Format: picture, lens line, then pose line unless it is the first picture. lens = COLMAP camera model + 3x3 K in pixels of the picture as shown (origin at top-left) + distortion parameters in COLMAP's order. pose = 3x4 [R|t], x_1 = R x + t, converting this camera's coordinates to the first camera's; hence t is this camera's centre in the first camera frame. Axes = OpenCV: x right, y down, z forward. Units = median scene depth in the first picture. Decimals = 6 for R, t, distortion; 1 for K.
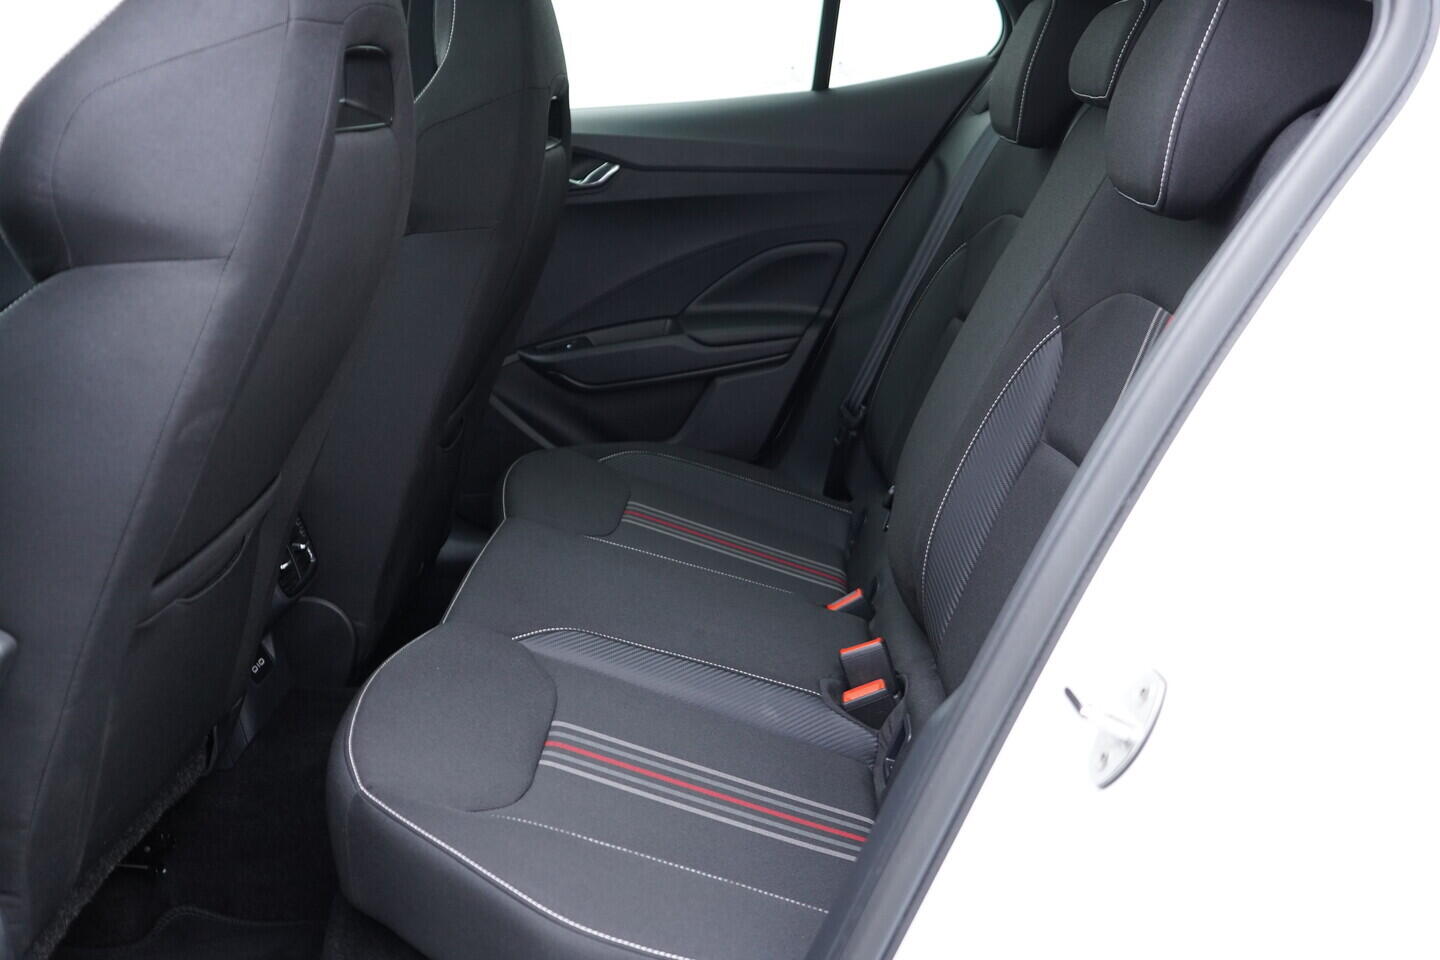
lens RADIAL K [[1473.1, 0, 720.0], [0, 1473.1, 480.0], [0, 0, 1]] dist [-0.005212, 0.001409]
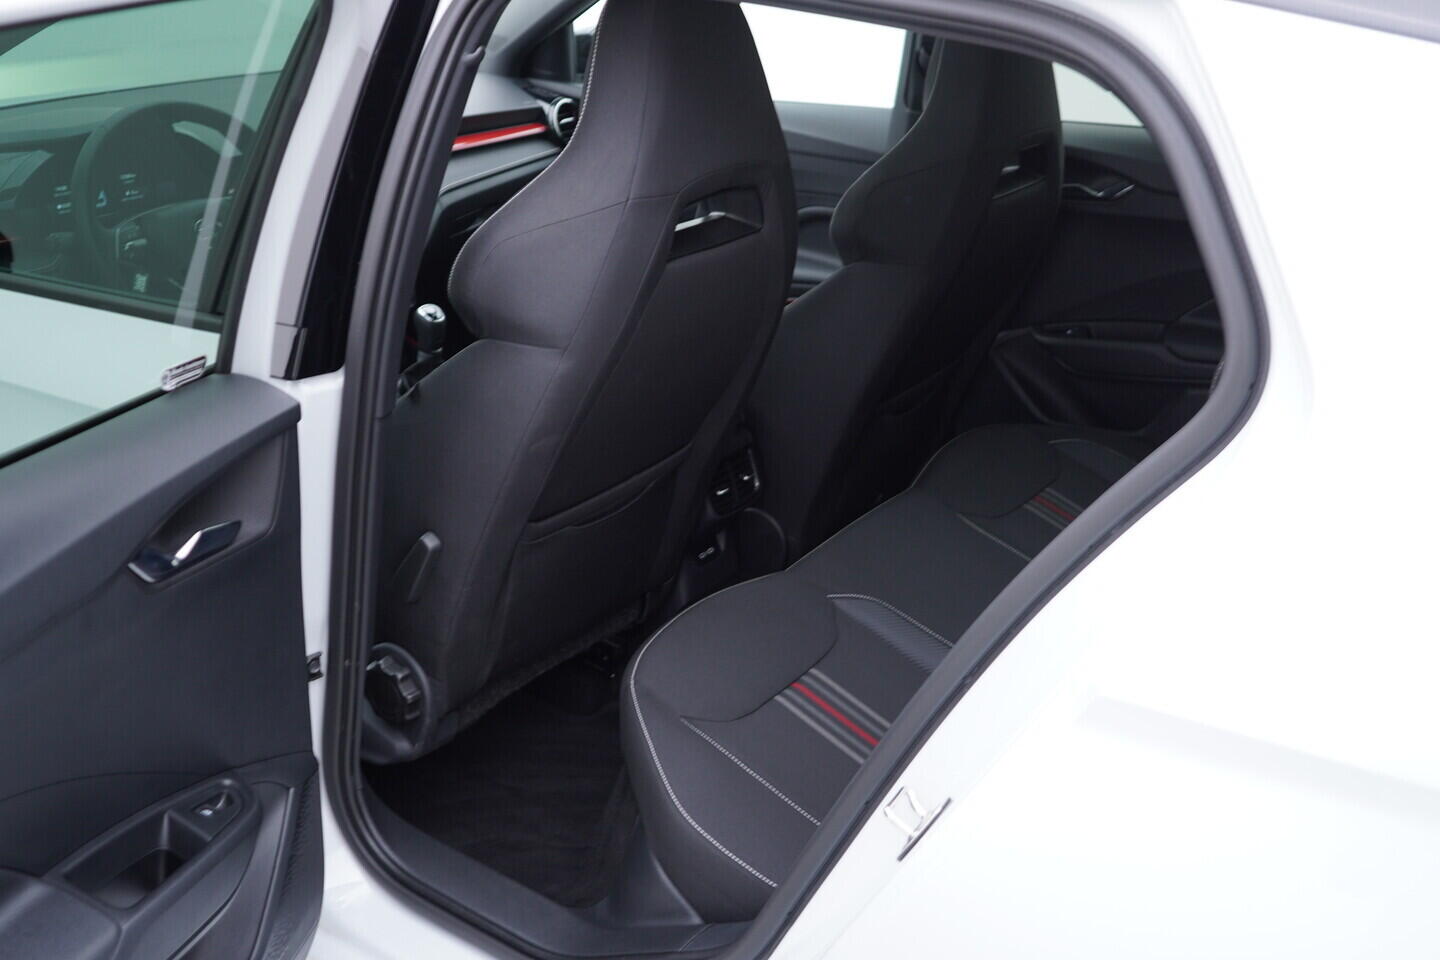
lens RADIAL K [[1473.1, 0, 720.0], [0, 1473.1, 480.0], [0, 0, 1]] dist [-0.005212, 0.001409]
pose [[0.835071, 0.242324, -0.493898, 0.398086], [-0.174256, 0.968047, 0.180330, -0.210772], [0.521815, -0.064523, 0.850615, -0.174057]]
